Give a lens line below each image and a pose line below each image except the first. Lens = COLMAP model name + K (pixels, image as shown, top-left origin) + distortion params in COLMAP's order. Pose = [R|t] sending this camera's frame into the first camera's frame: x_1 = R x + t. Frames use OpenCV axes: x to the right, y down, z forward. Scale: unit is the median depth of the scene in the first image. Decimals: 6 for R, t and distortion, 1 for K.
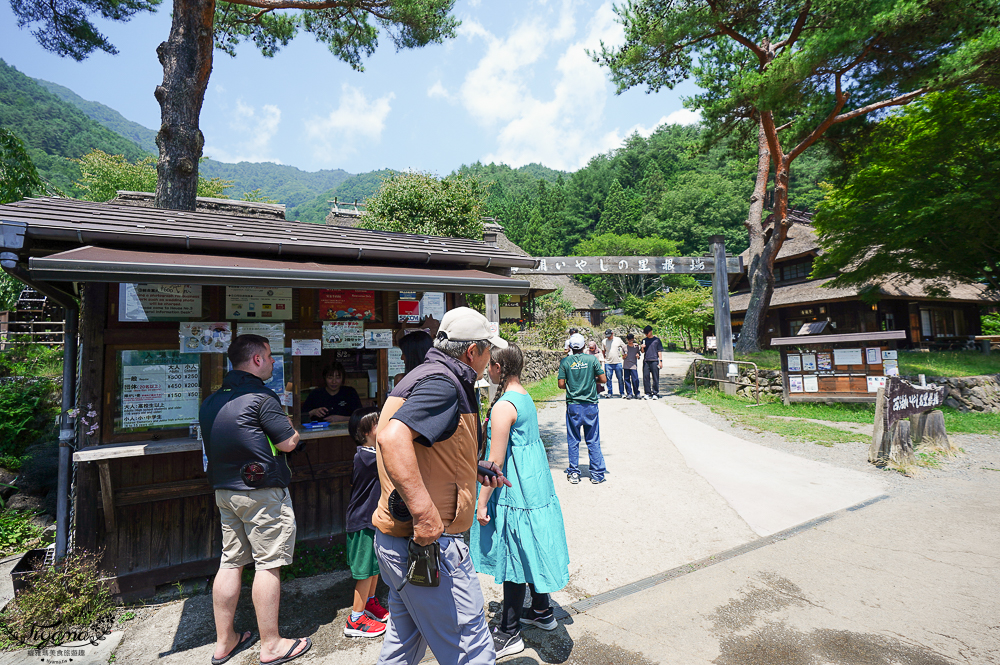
lens RADIAL K [[490.3, 0, 497.9], [0, 490.3, 330.3], [0, 0, 1]] dist [-0.003747, 0.000150]
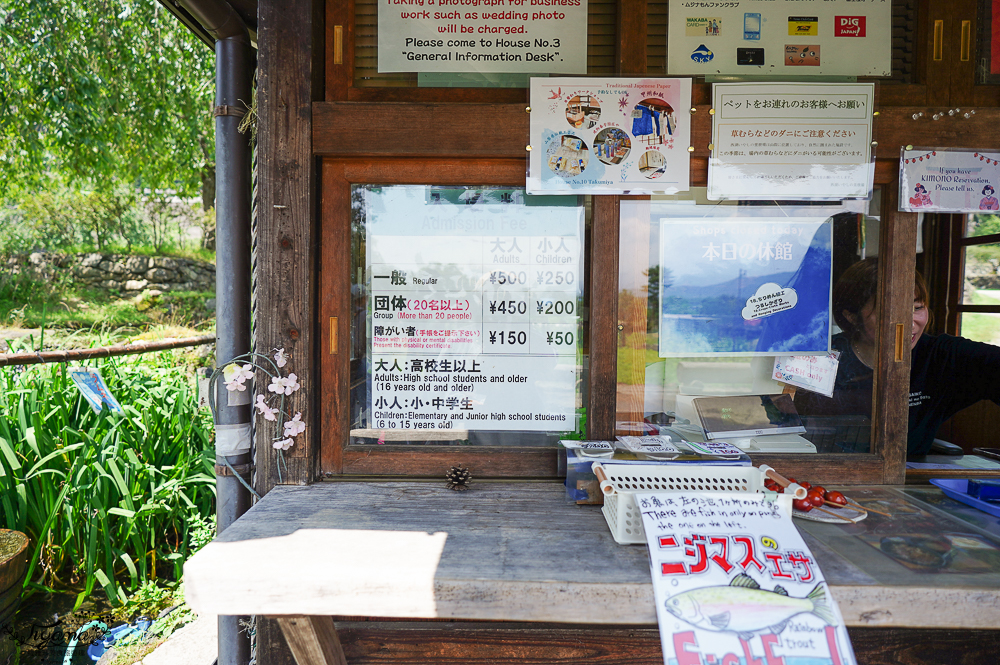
lens RADIAL K [[490.3, 0, 498.4], [0, 490.3, 331.0], [0, 0, 1]] dist [-0.003747, 0.000150]
pose [[0.890836, 0.061111, -0.450197, -0.540790], [-0.008485, 0.992978, 0.117998, 0.094507], [0.454246, -0.101297, 0.885098, 0.743684]]
